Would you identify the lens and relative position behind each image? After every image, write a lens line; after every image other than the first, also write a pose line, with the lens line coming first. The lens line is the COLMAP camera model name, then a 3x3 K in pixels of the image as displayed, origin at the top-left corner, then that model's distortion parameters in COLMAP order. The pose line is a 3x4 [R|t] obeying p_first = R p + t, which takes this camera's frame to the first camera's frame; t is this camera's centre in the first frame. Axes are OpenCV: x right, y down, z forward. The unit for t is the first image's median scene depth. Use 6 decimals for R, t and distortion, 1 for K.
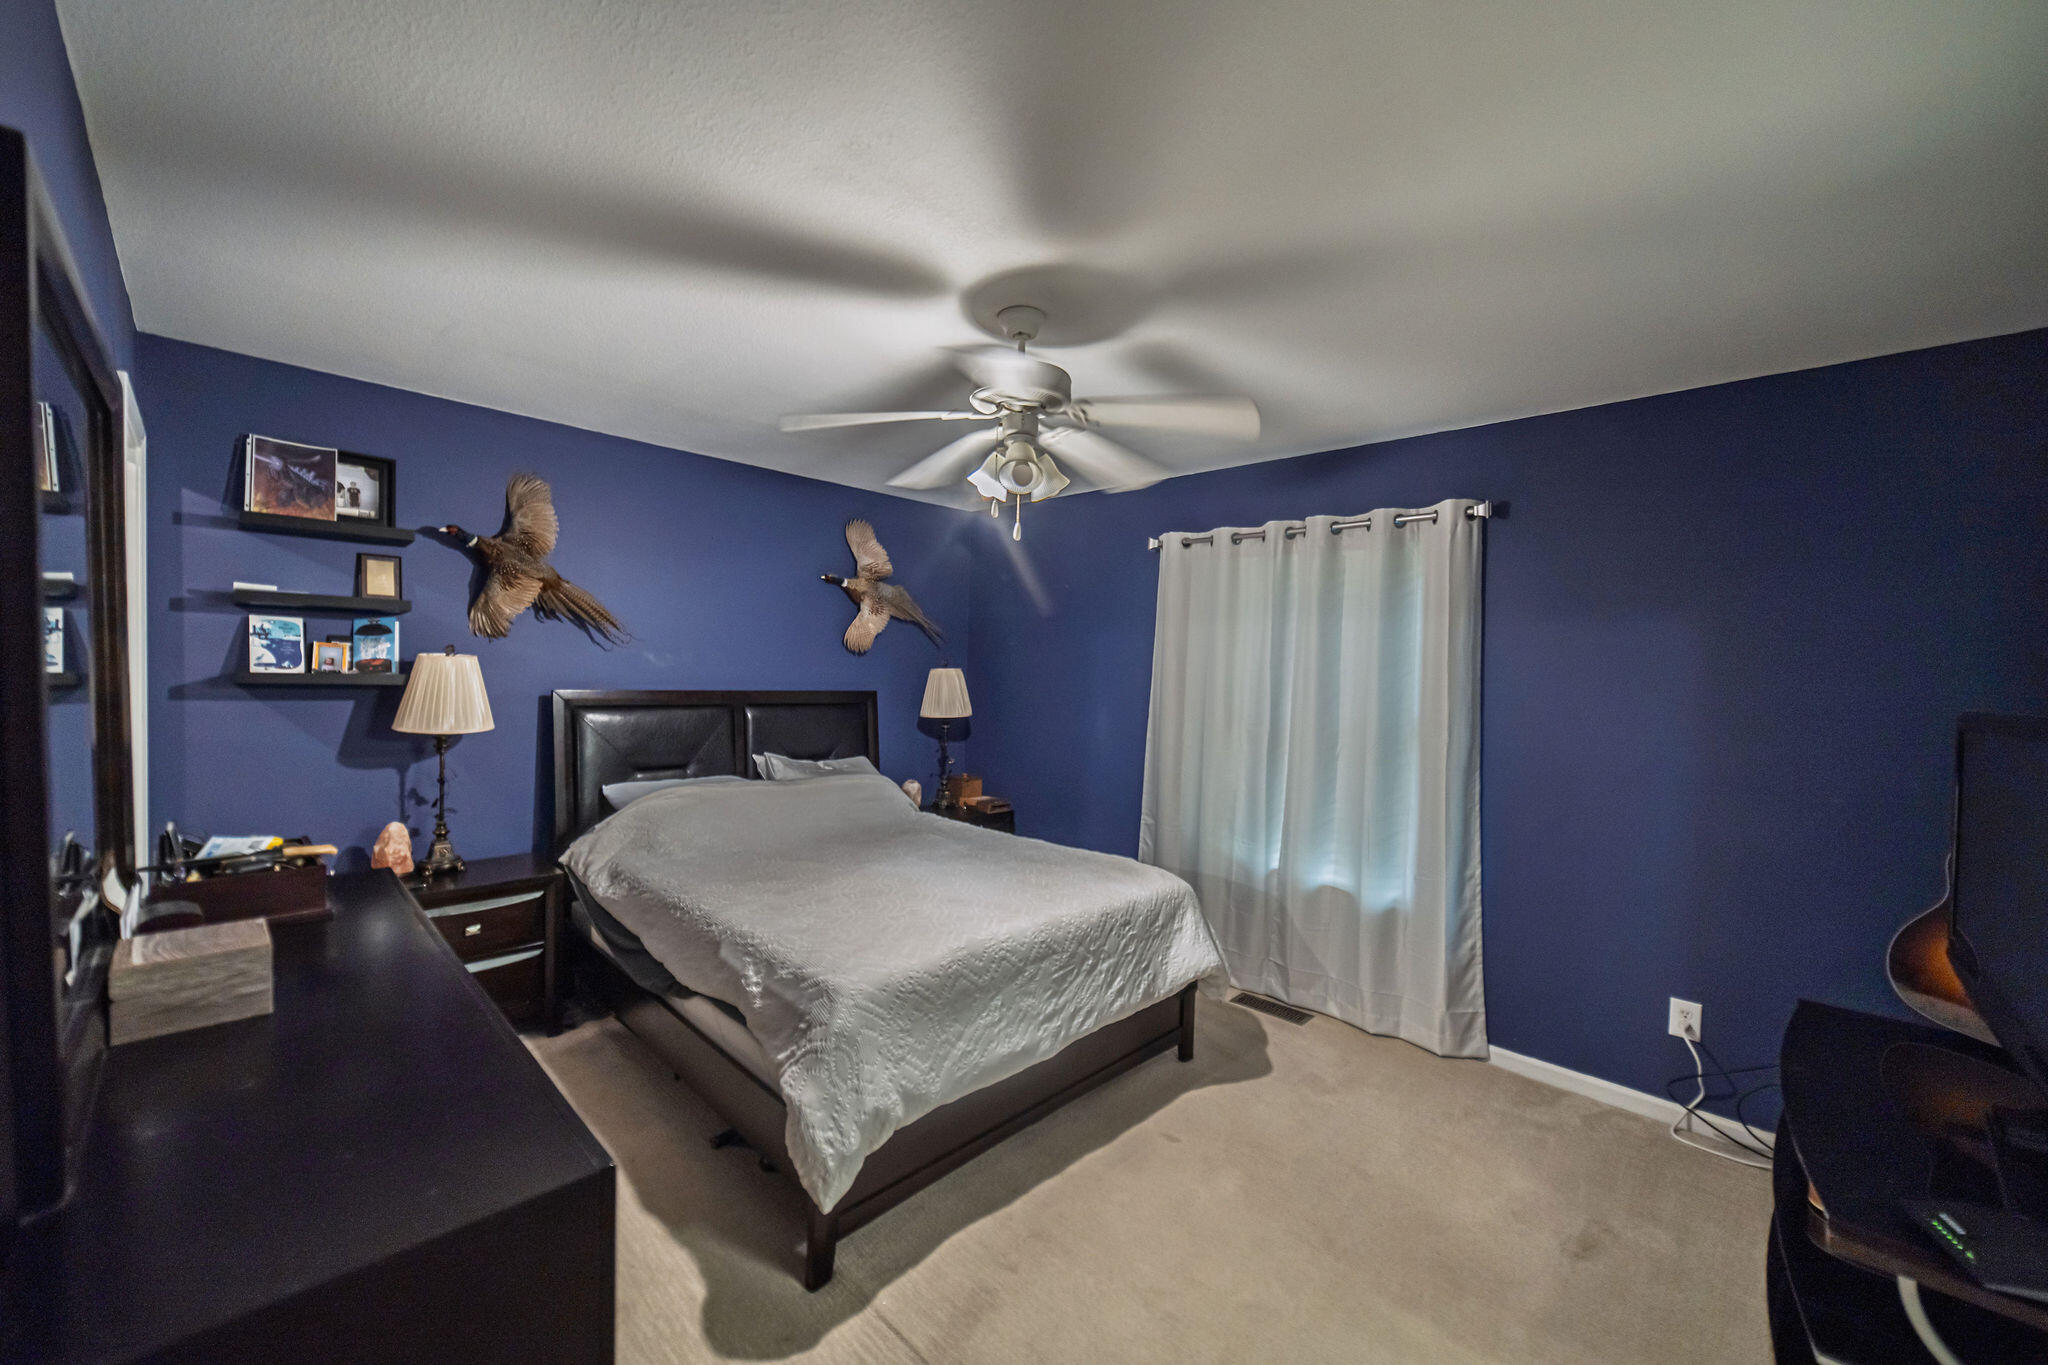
lens RADIAL K [[789.0, 0, 1026.7], [0, 789.0, 691.0], [0, 0, 1]] dist [0.000584, 0.000438]
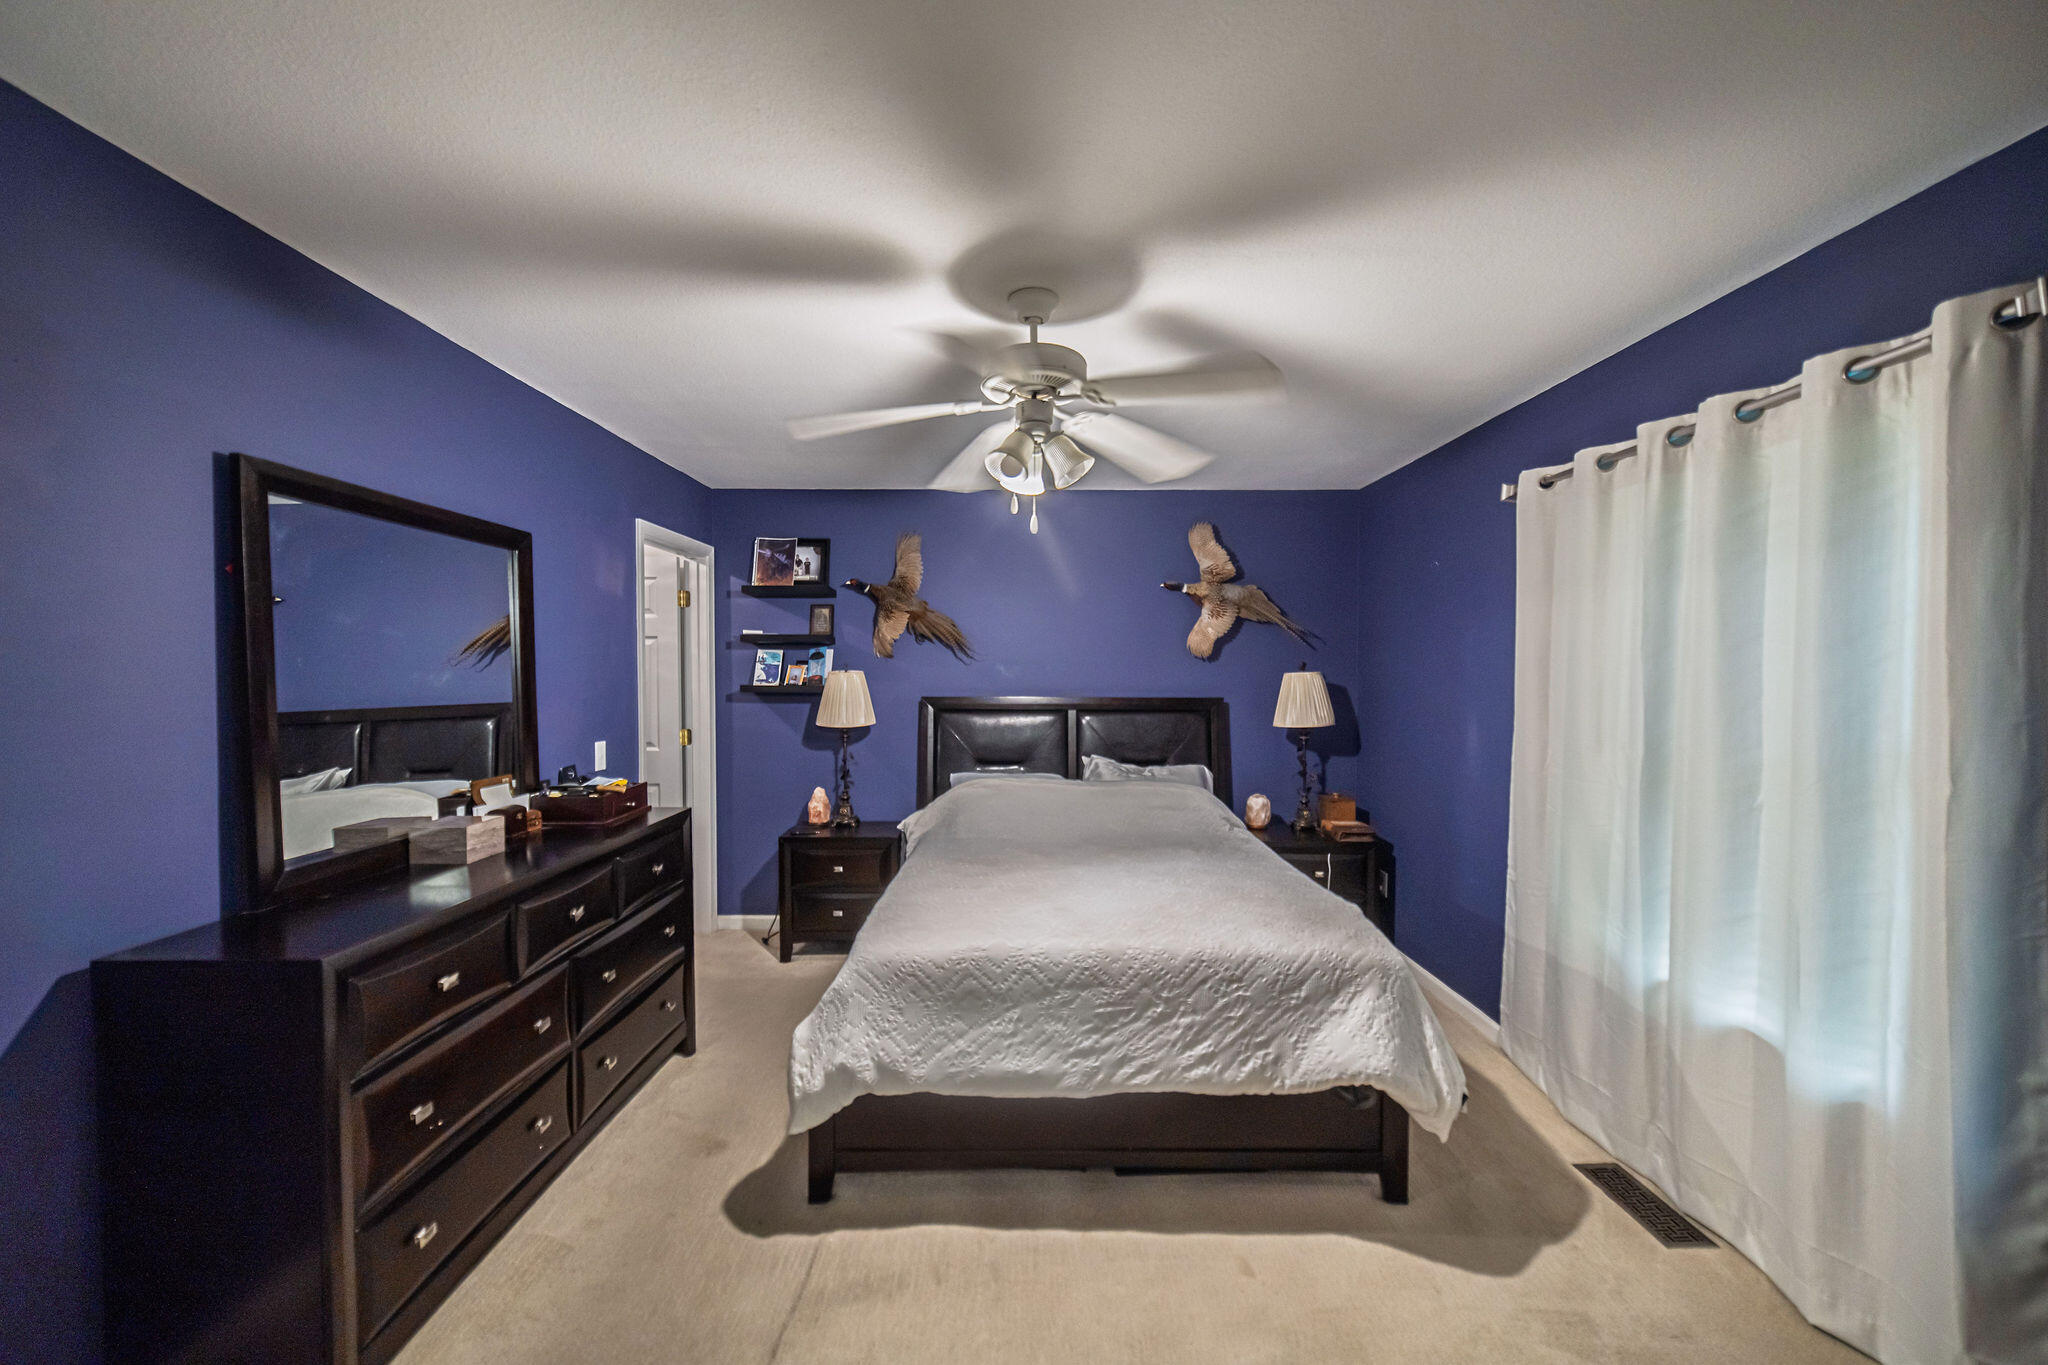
lens RADIAL K [[789.0, 0, 1026.7], [0, 789.0, 691.0], [0, 0, 1]] dist [0.000584, 0.000438]
pose [[0.698025, -0.009631, -0.716009, 0.515313], [-0.001732, 0.999884, -0.015138, 0.010483], [0.716071, 0.011807, 0.697927, 0.258345]]
